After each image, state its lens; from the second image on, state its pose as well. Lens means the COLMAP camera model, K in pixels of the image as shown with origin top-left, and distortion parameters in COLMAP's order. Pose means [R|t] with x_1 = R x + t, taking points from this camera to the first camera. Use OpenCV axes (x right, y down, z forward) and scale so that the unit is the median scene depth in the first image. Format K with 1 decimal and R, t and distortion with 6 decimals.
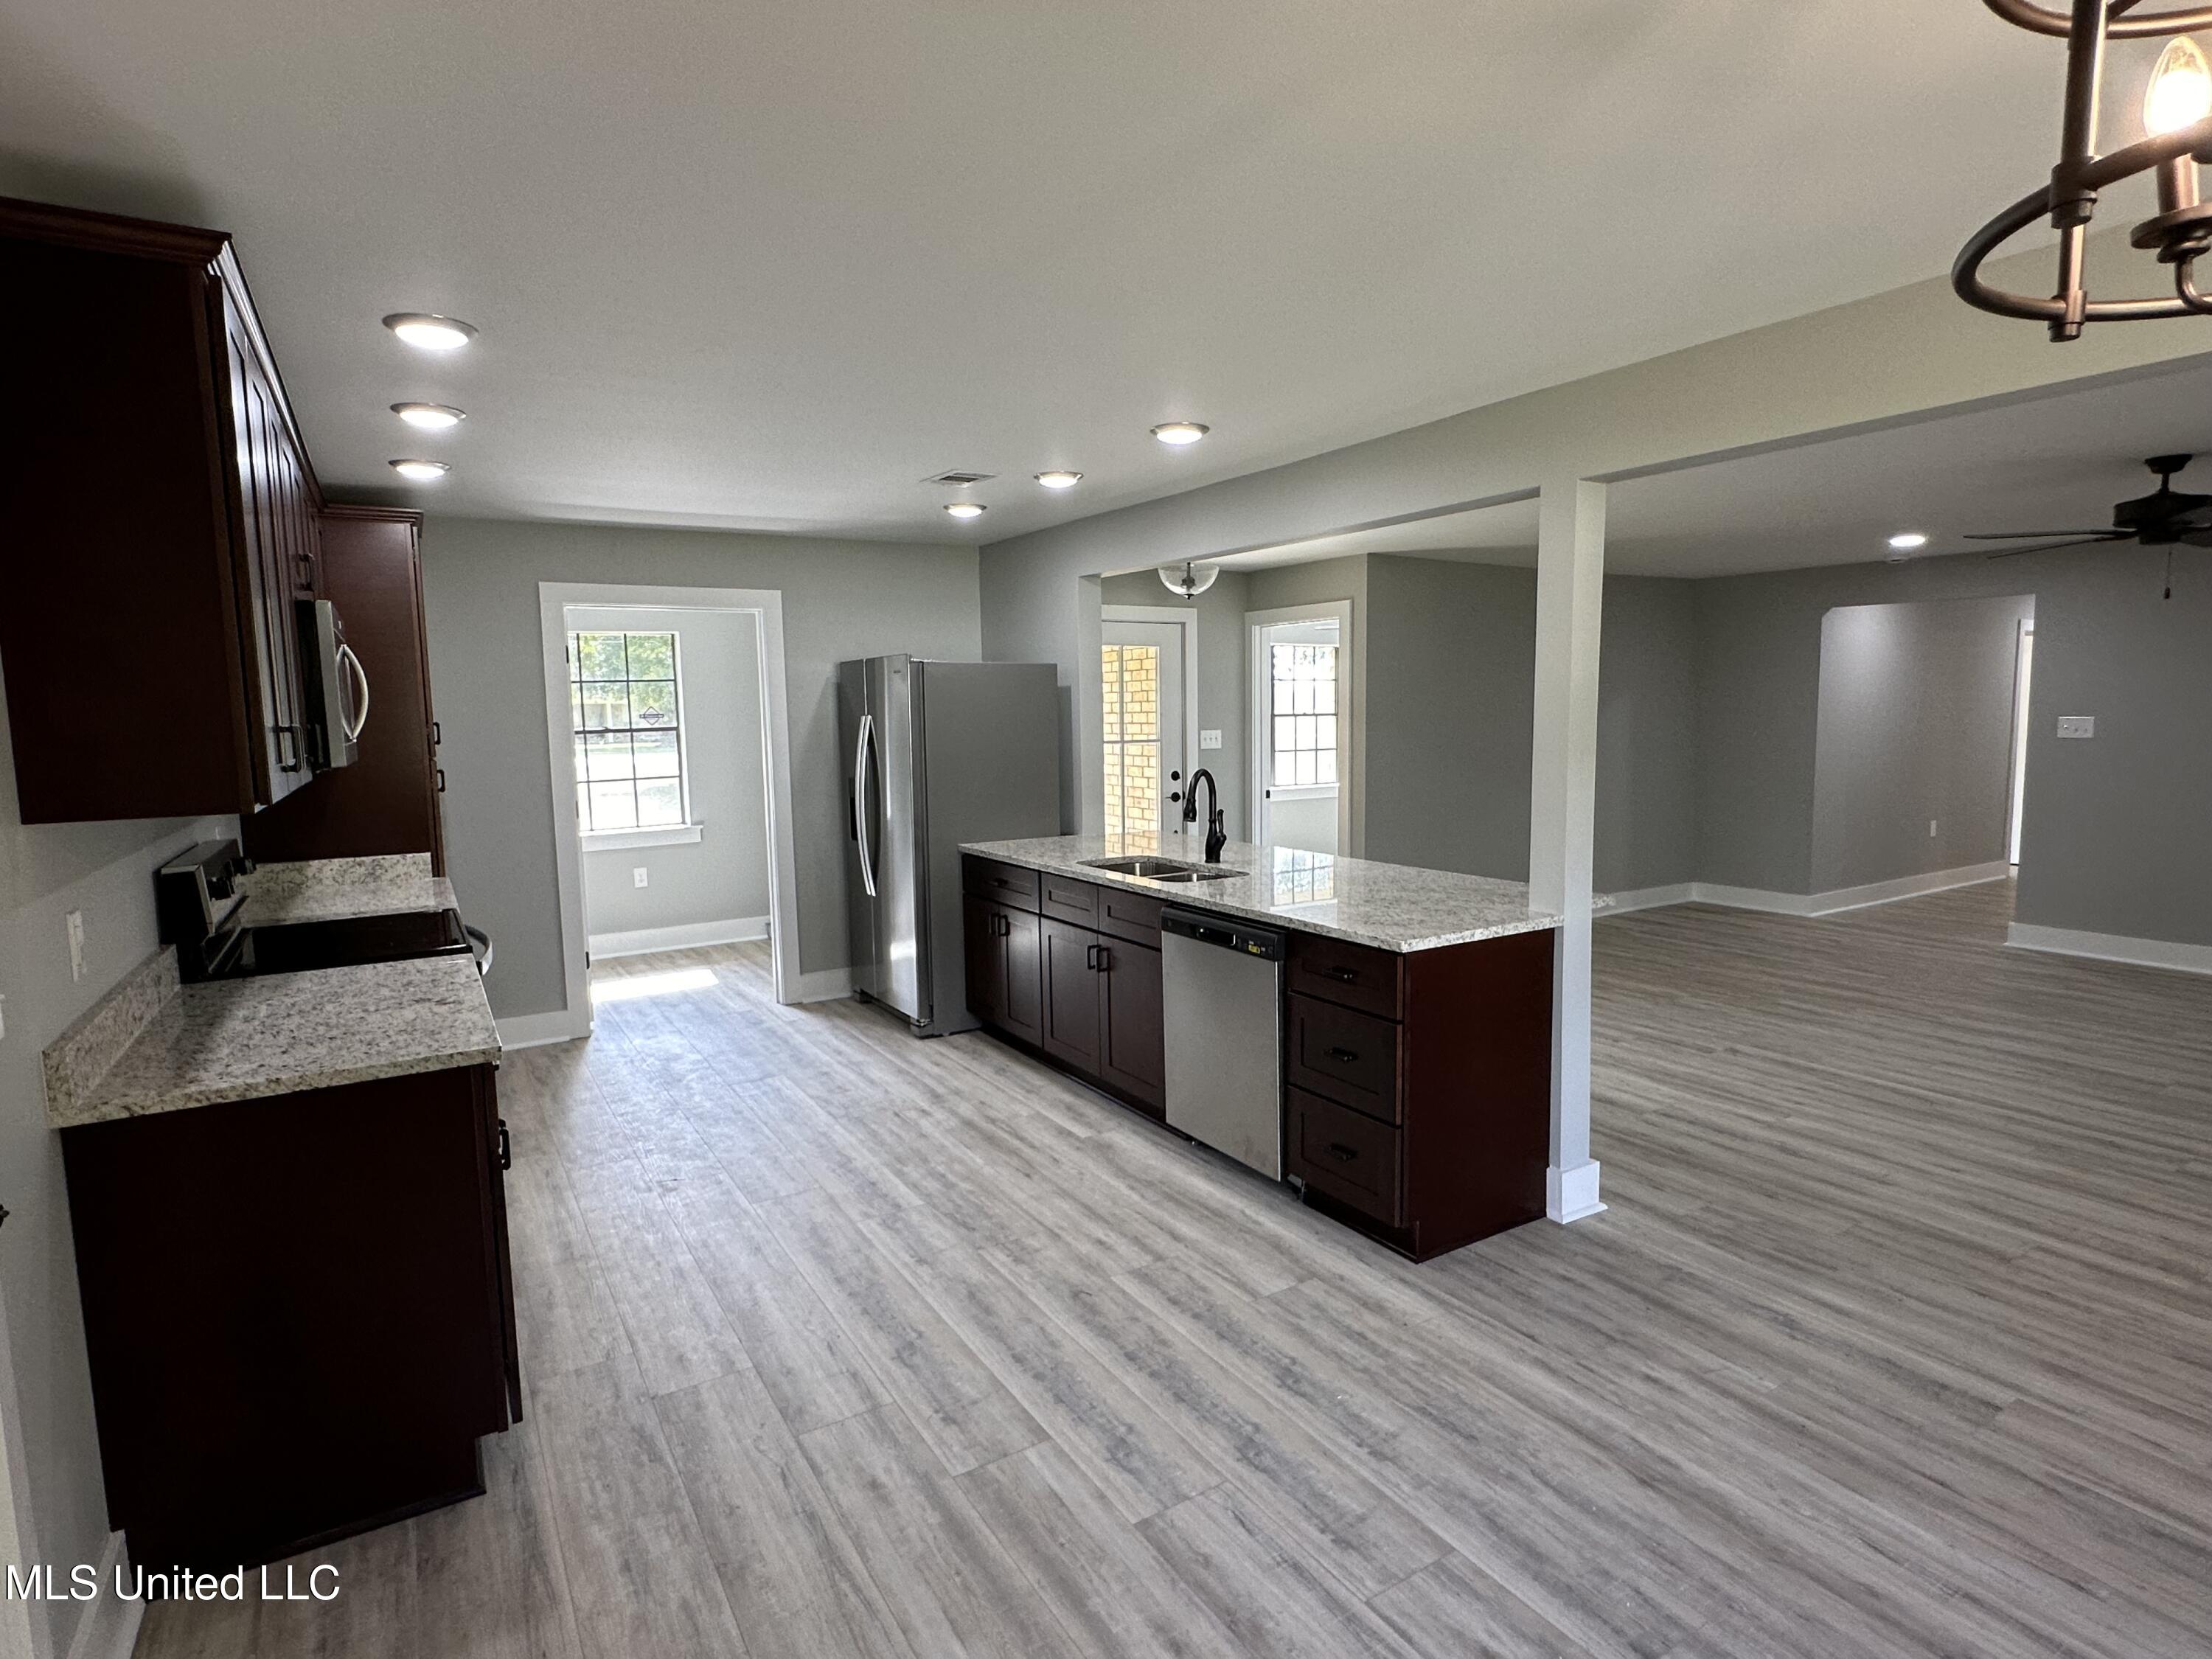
lens RADIAL K [[1143.7, 0, 1105.2], [0, 1143.7, 833.7], [0, 0, 1]] dist [-0.009074, 0.001921]
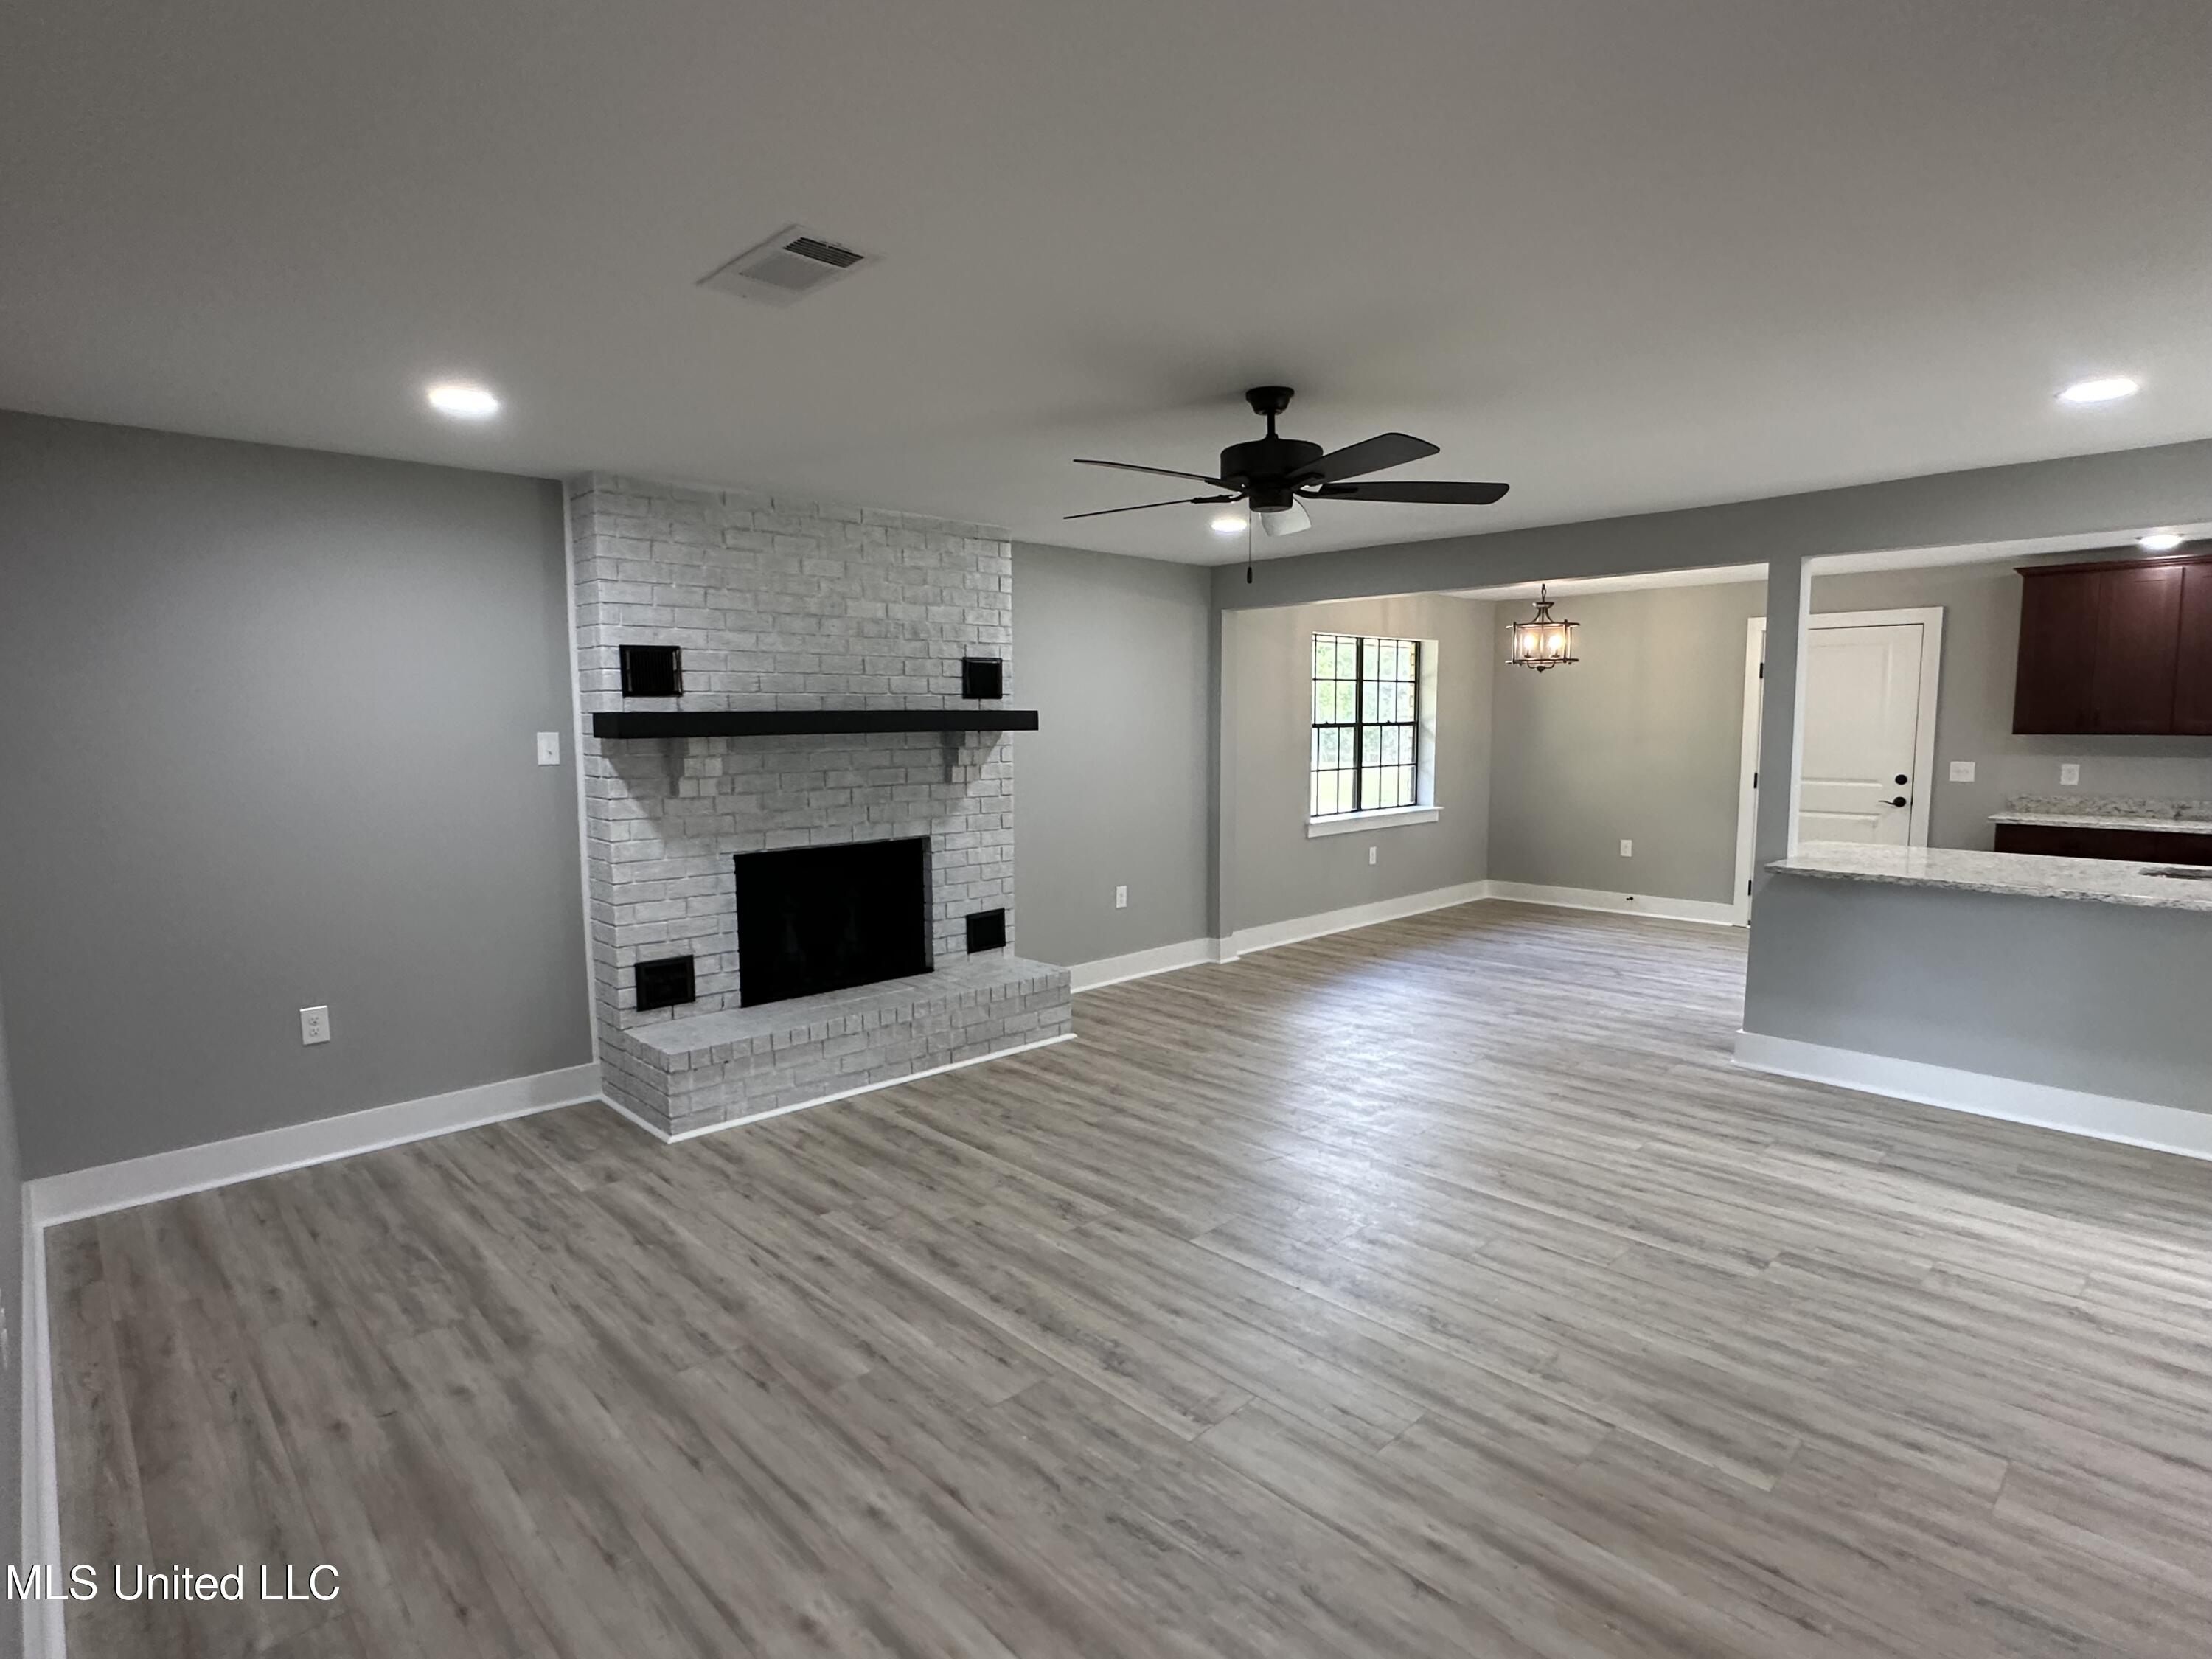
lens RADIAL K [[1143.7, 0, 1104.9], [0, 1143.7, 832.4], [0, 0, 1]] dist [-0.009074, 0.001921]
pose [[-0.978659, 0.040879, -0.201384, 1.176324], [-0.001225, 0.978835, 0.204649, -0.199580], [0.205488, 0.200528, -0.957895, 1.707697]]
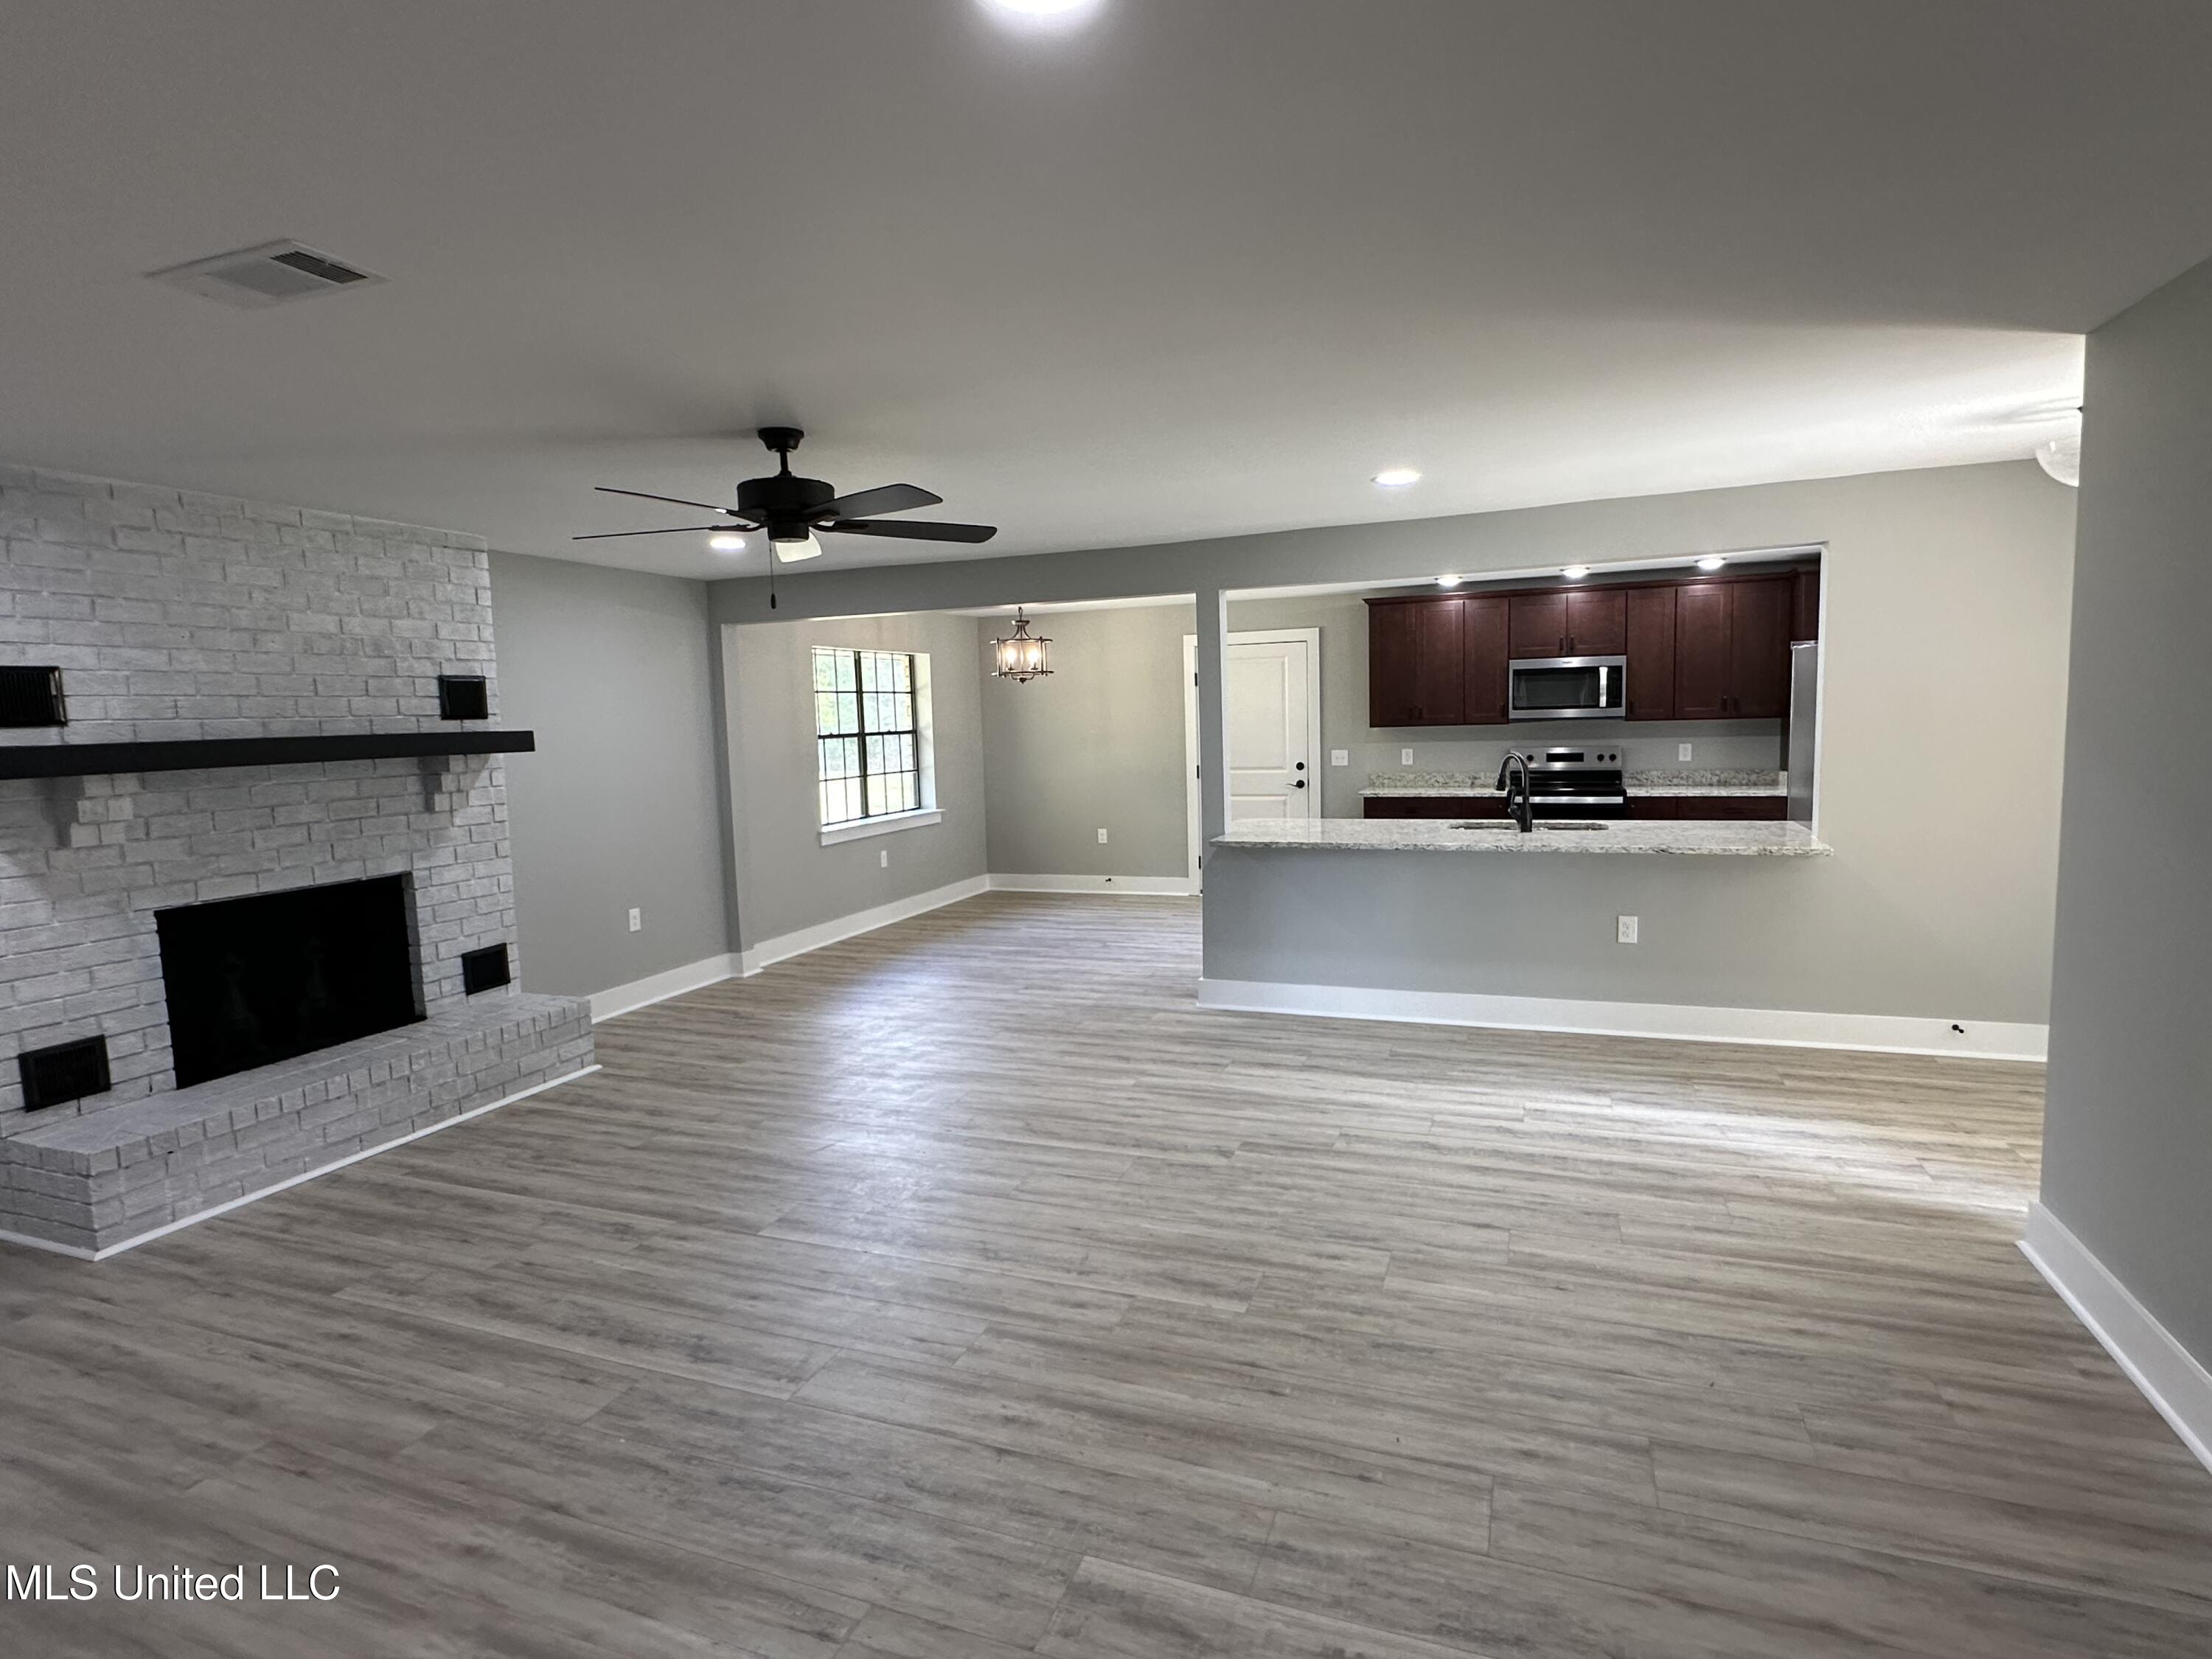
lens RADIAL K [[1143.7, 0, 1111.6], [0, 1143.7, 832.5], [0, 0, 1]] dist [-0.009074, 0.001921]
pose [[-0.794686, 0.100288, -0.598679, 1.231022], [-0.021671, 0.980942, 0.193089, -0.211643], [0.606634, 0.166419, -0.777367, 1.768070]]
